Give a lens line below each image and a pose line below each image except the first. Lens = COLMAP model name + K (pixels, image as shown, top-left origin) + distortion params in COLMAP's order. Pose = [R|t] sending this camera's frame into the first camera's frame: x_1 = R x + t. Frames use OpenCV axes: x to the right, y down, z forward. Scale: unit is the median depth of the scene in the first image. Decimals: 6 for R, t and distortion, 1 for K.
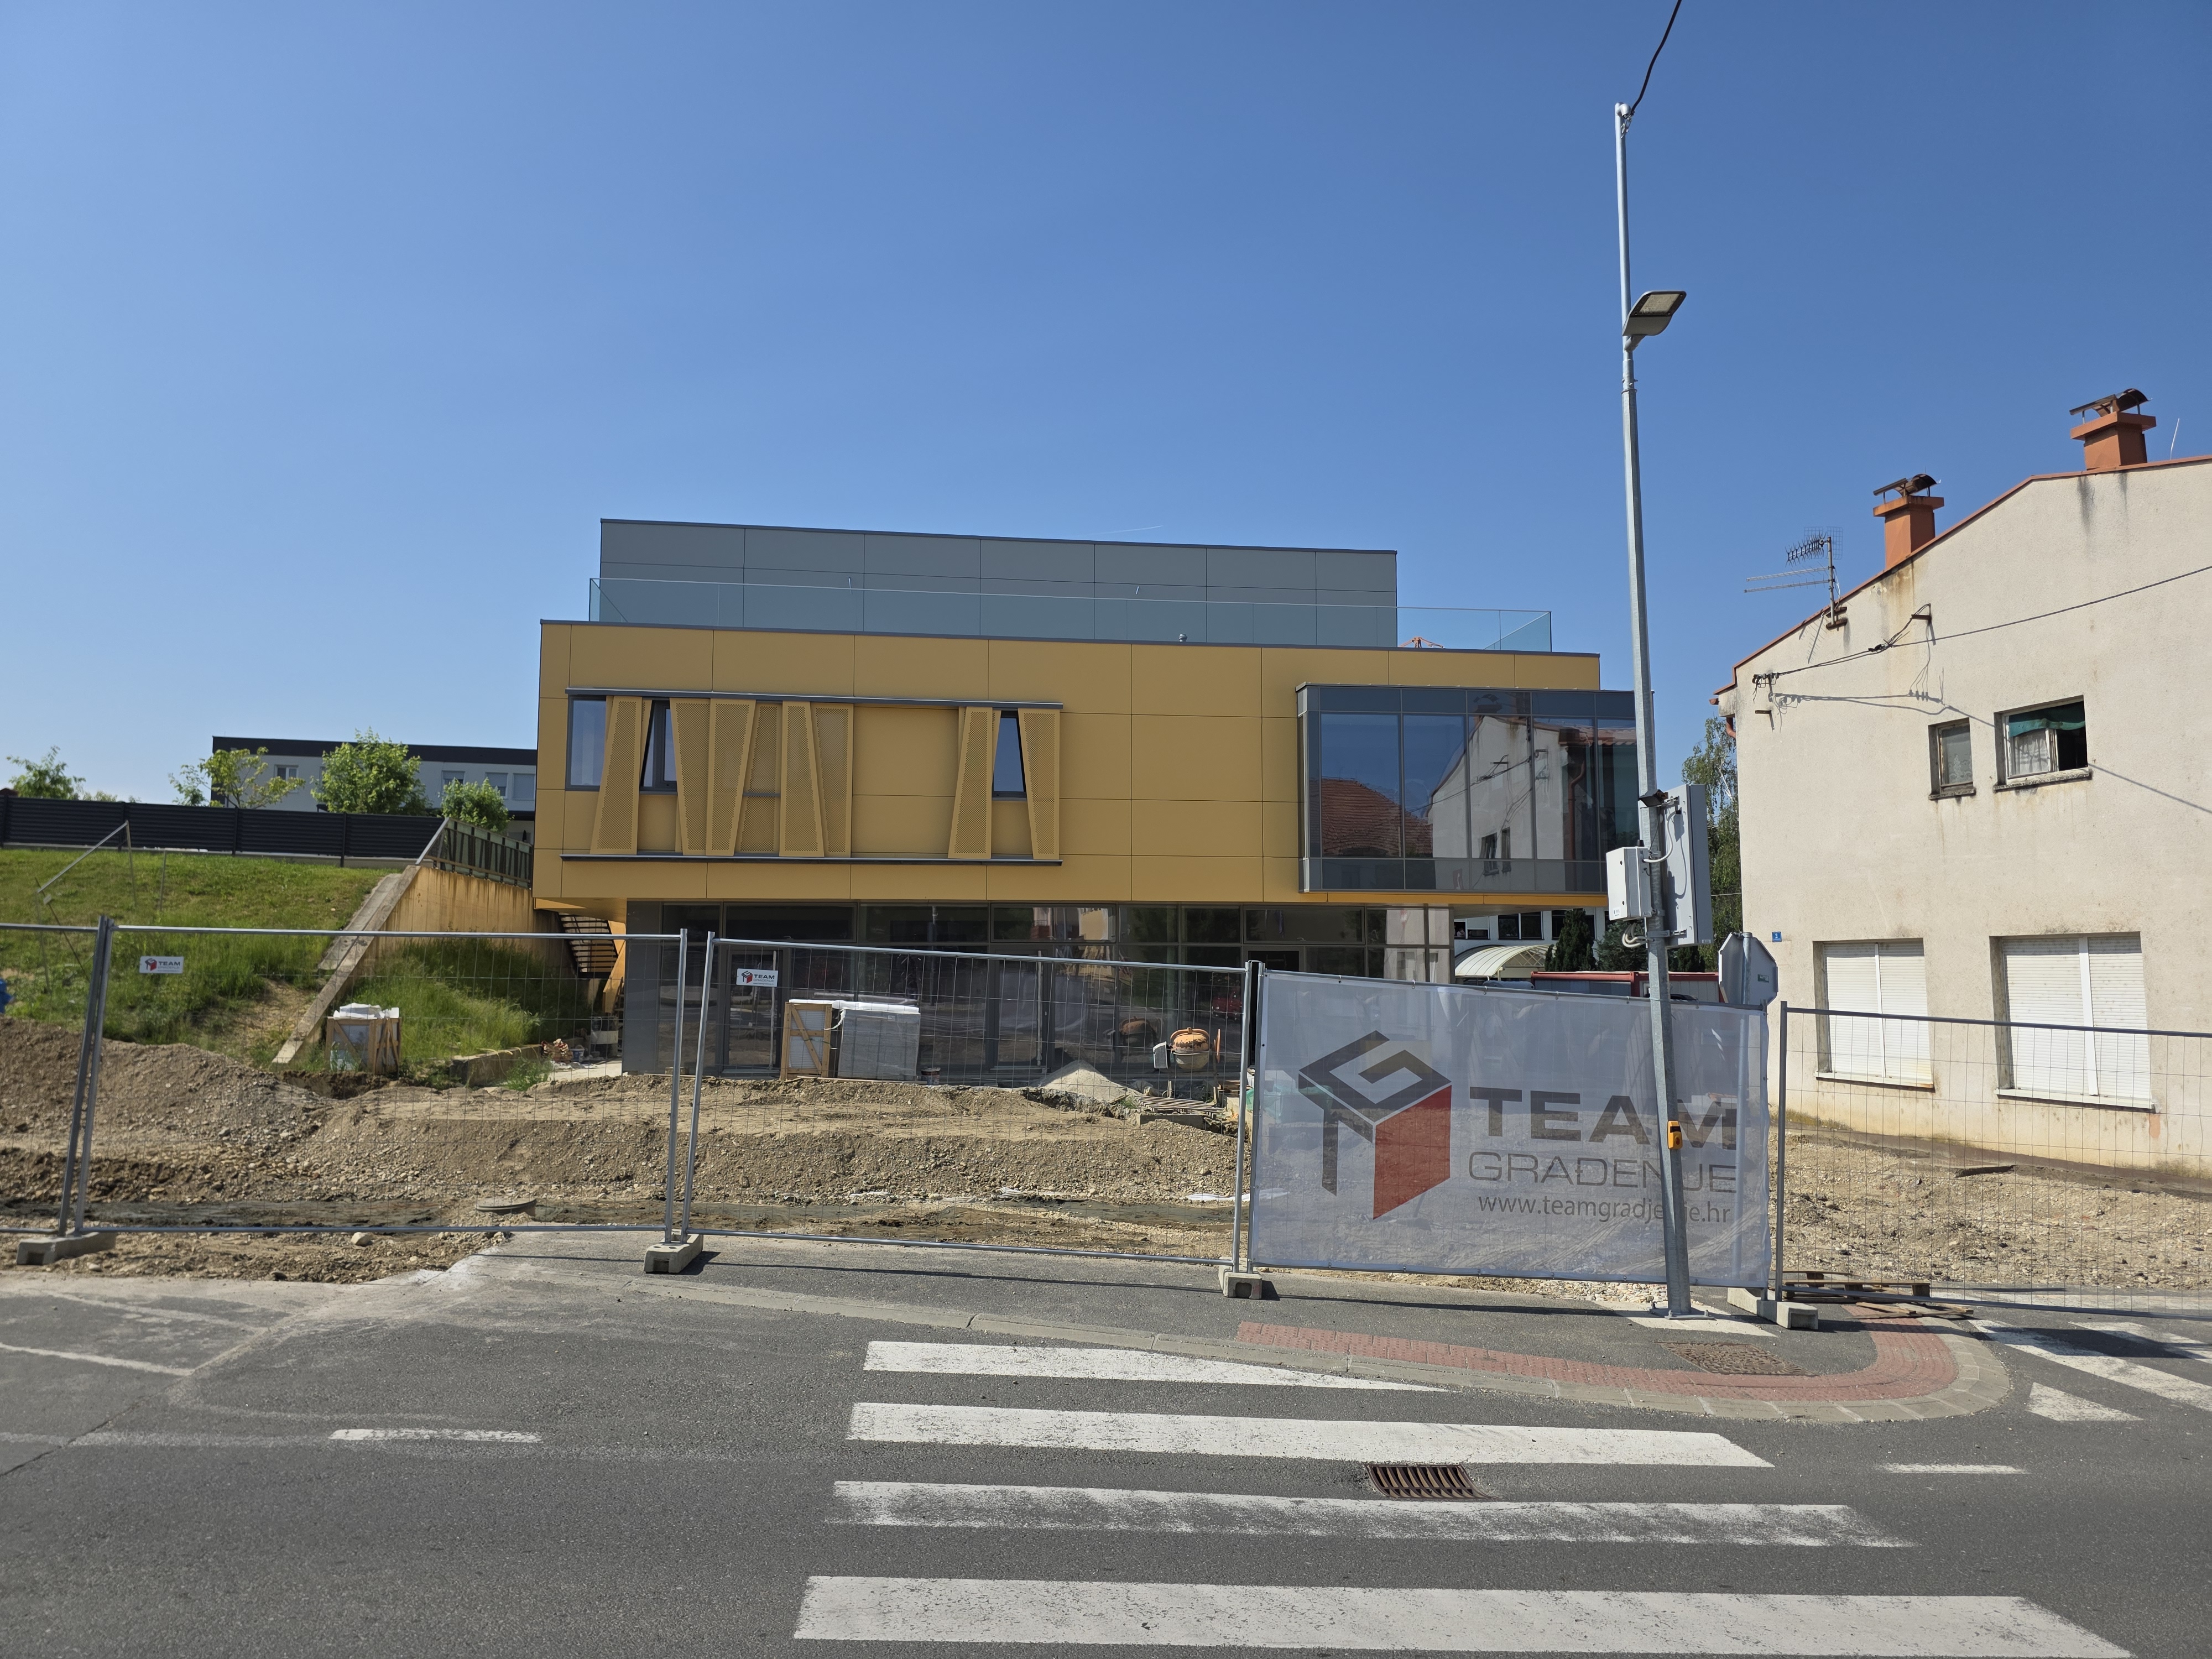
lens RADIAL K [[1464.6, 0, 1104.4], [0, 1464.6, 837.0], [0, 0, 1]] dist [0.003621, -0.003647]
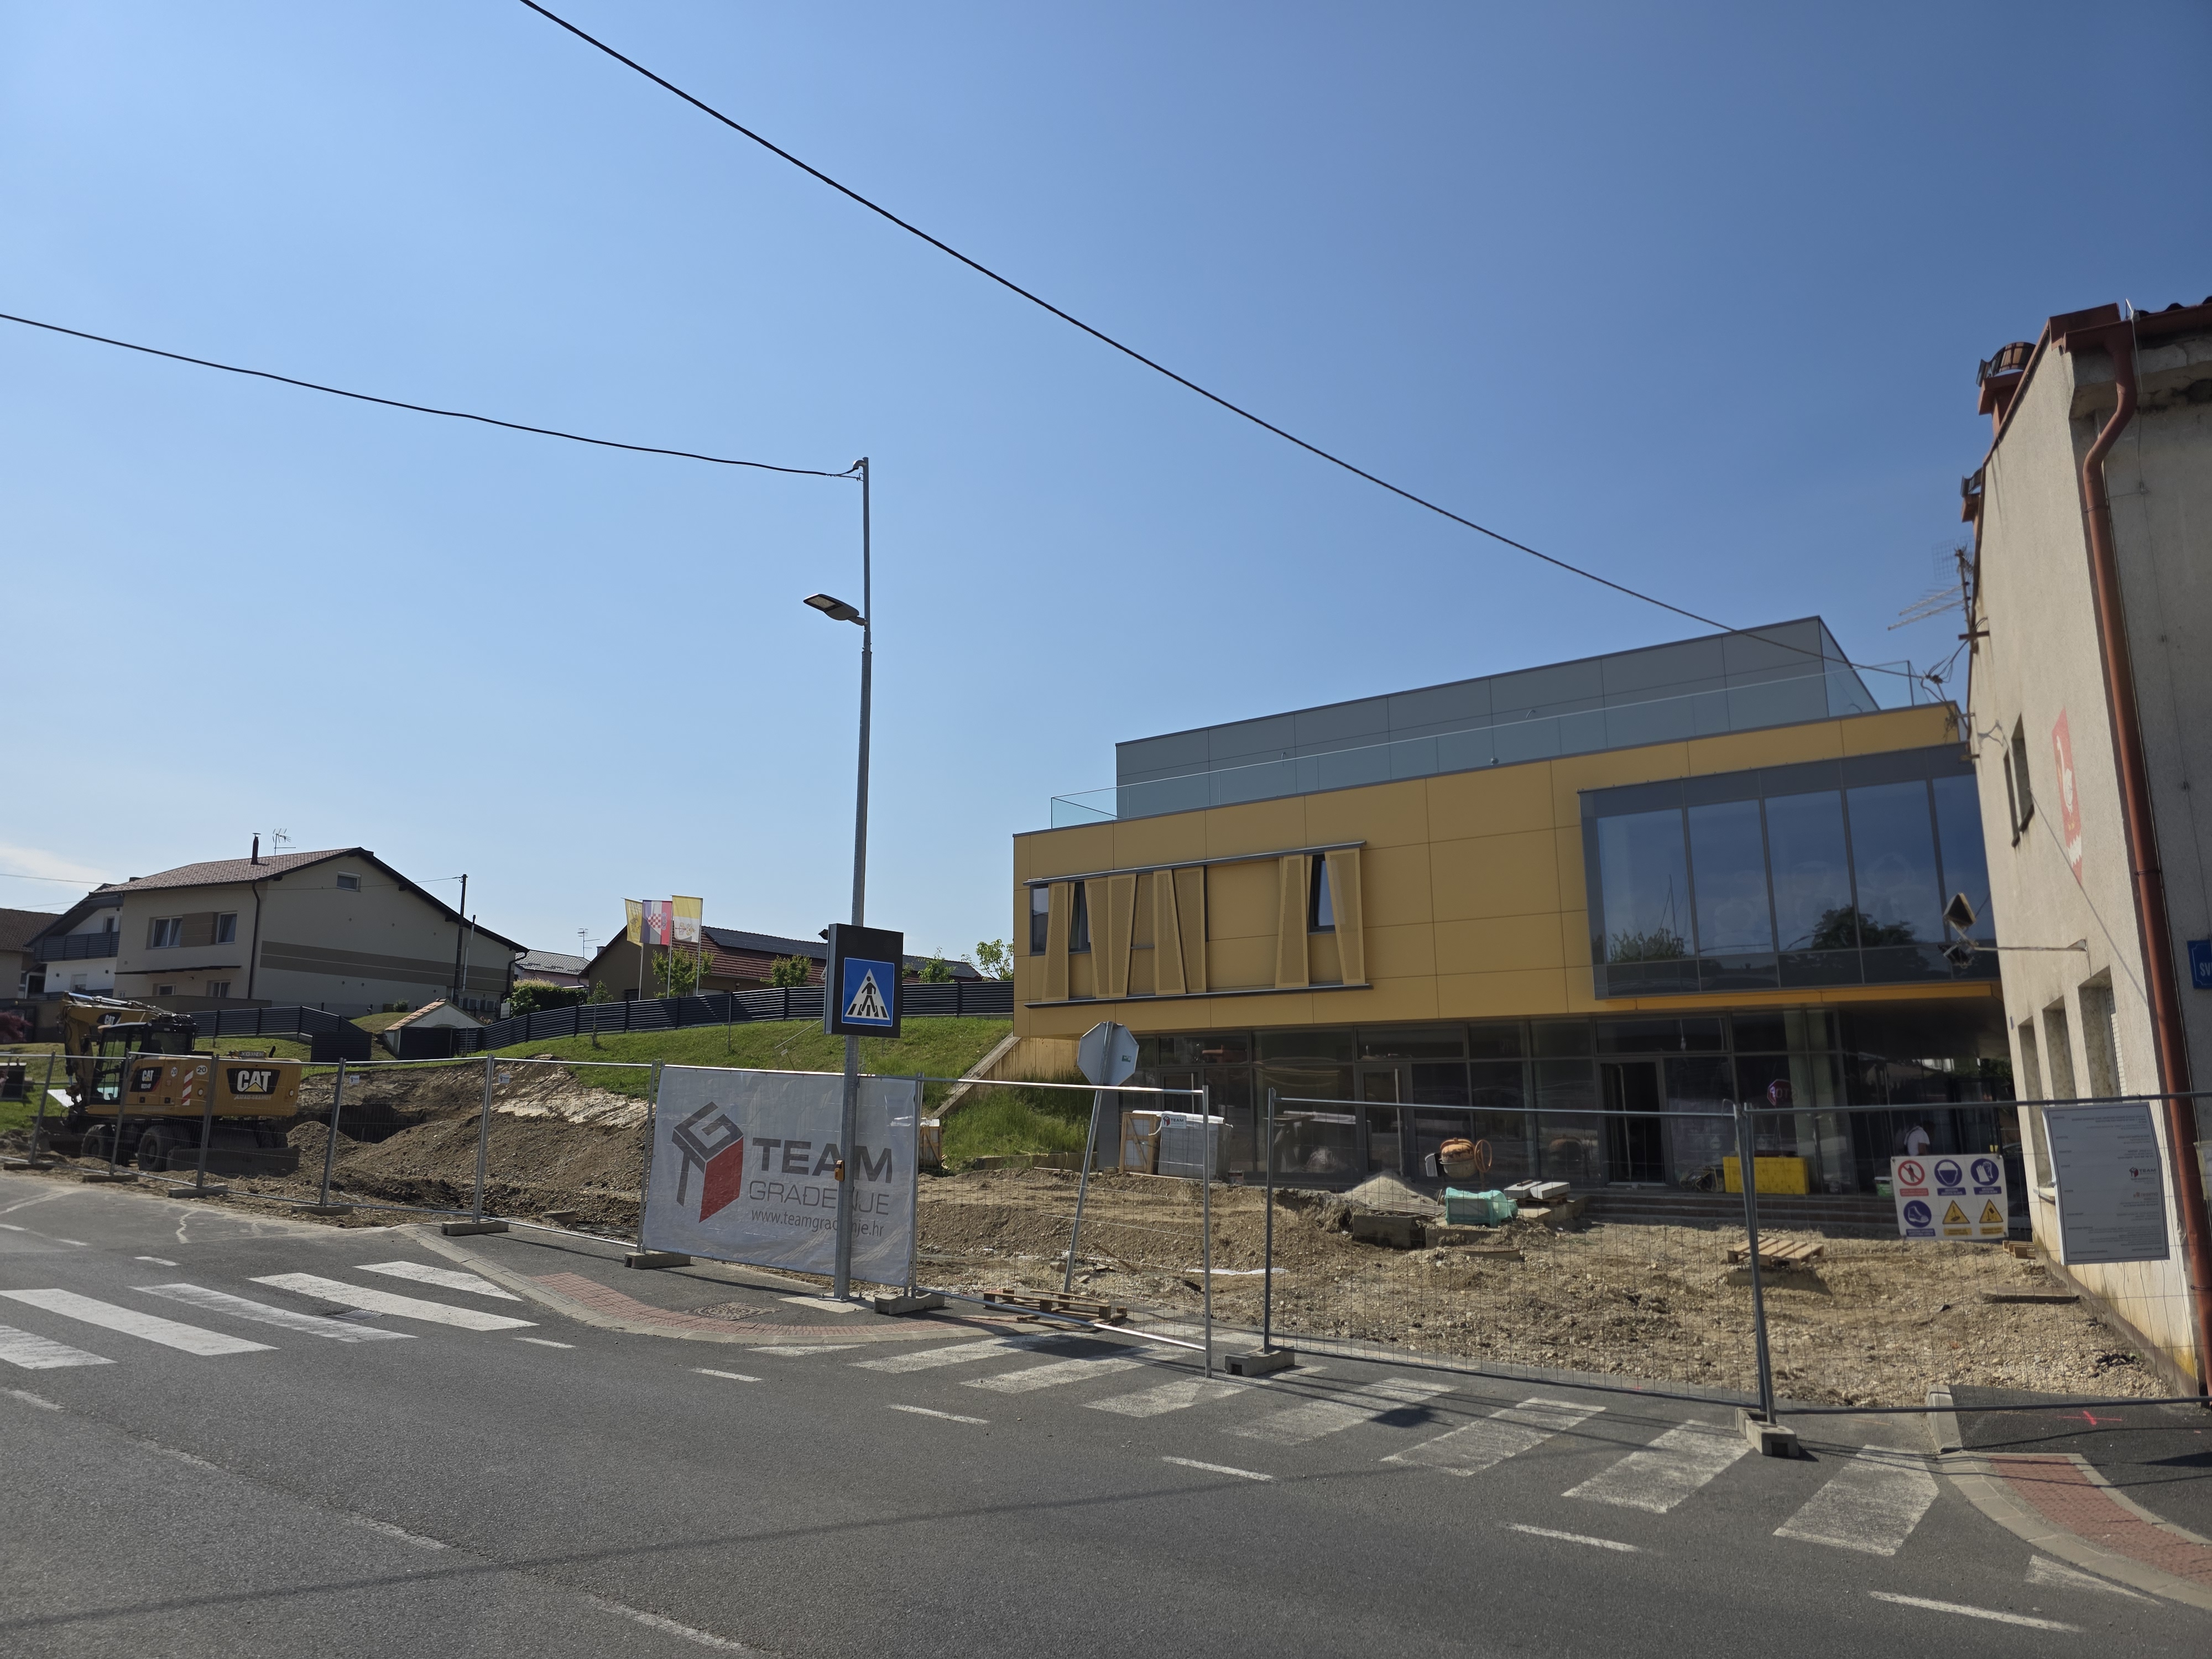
lens RADIAL K [[1464.6, 0, 1096.9], [0, 1464.6, 816.2], [0, 0, 1]] dist [0.003621, -0.003647]
pose [[0.754332, -0.143458, -0.640627, 0.563805], [0.075125, 0.988285, -0.132853, 0.023970], [0.652180, 0.052088, 0.756272, 0.015019]]
